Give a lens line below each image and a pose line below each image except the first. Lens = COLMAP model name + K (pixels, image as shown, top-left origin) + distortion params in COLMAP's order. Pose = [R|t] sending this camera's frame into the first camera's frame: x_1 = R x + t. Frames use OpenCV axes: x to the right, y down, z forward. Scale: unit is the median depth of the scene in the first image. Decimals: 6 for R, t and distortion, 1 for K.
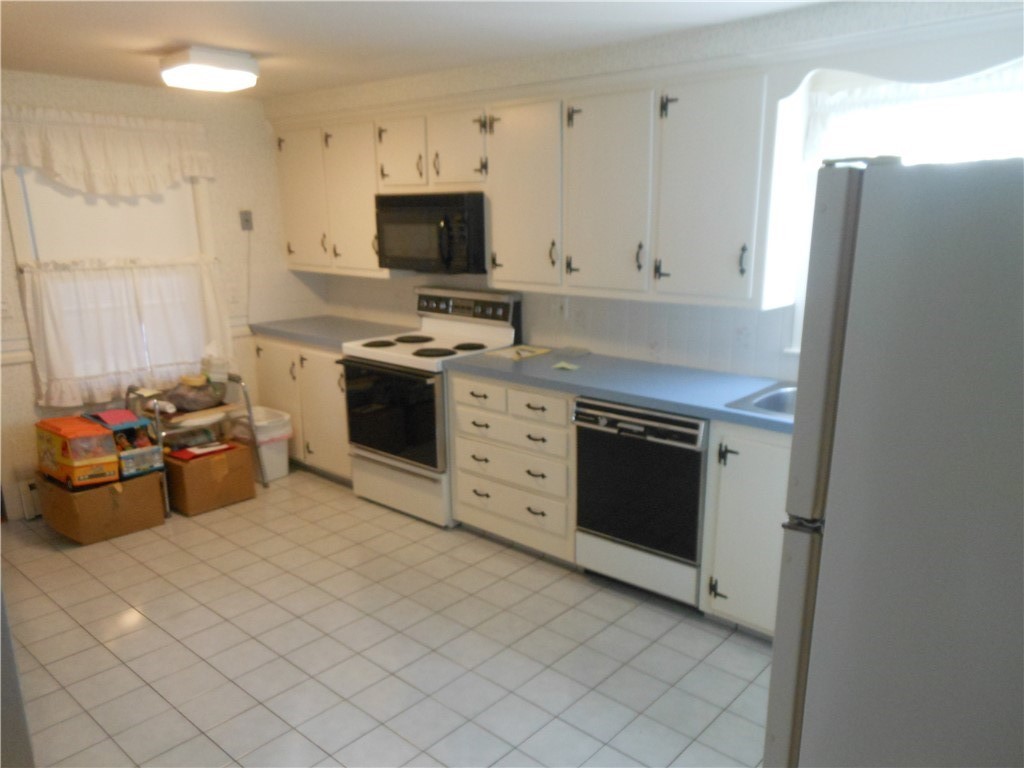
lens RADIAL K [[771.0, 0, 515.9], [0, 771.0, 417.6], [0, 0, 1]] dist [0.055614, -0.000751]
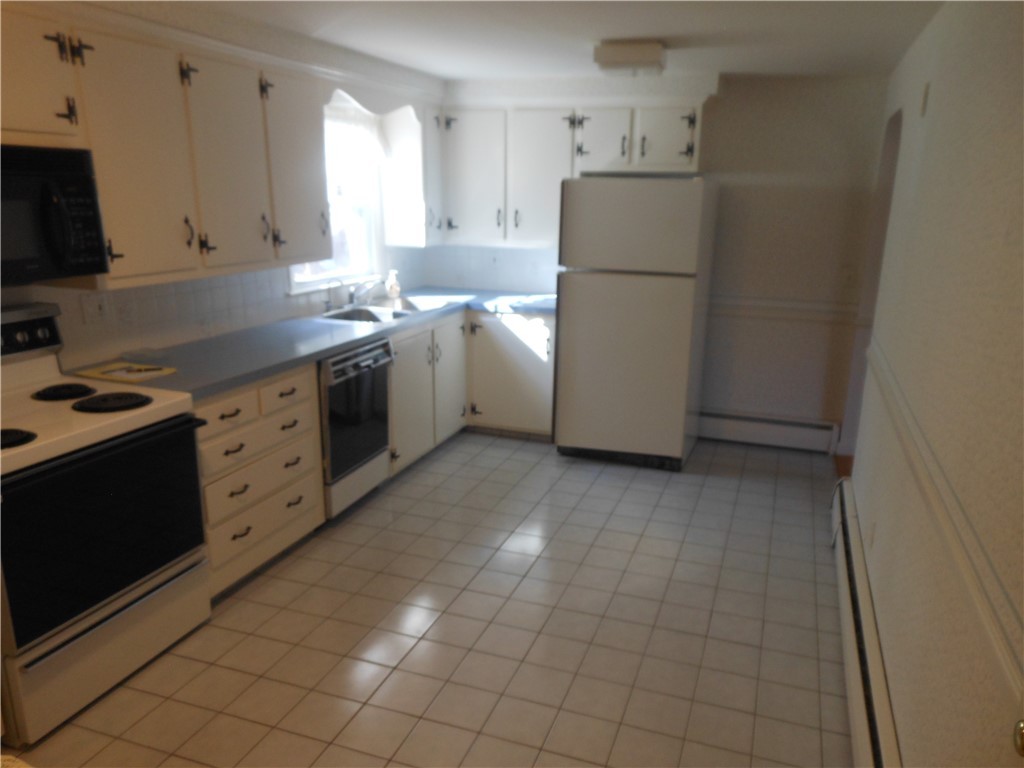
lens RADIAL K [[771.0, 0, 515.9], [0, 771.0, 417.6], [0, 0, 1]] dist [0.055614, -0.000751]
pose [[-0.362956, -0.257946, 0.895392, -0.903592], [0.240053, 0.902601, 0.357331, -0.248627], [-0.900354, 0.344637, -0.265684, 0.972269]]
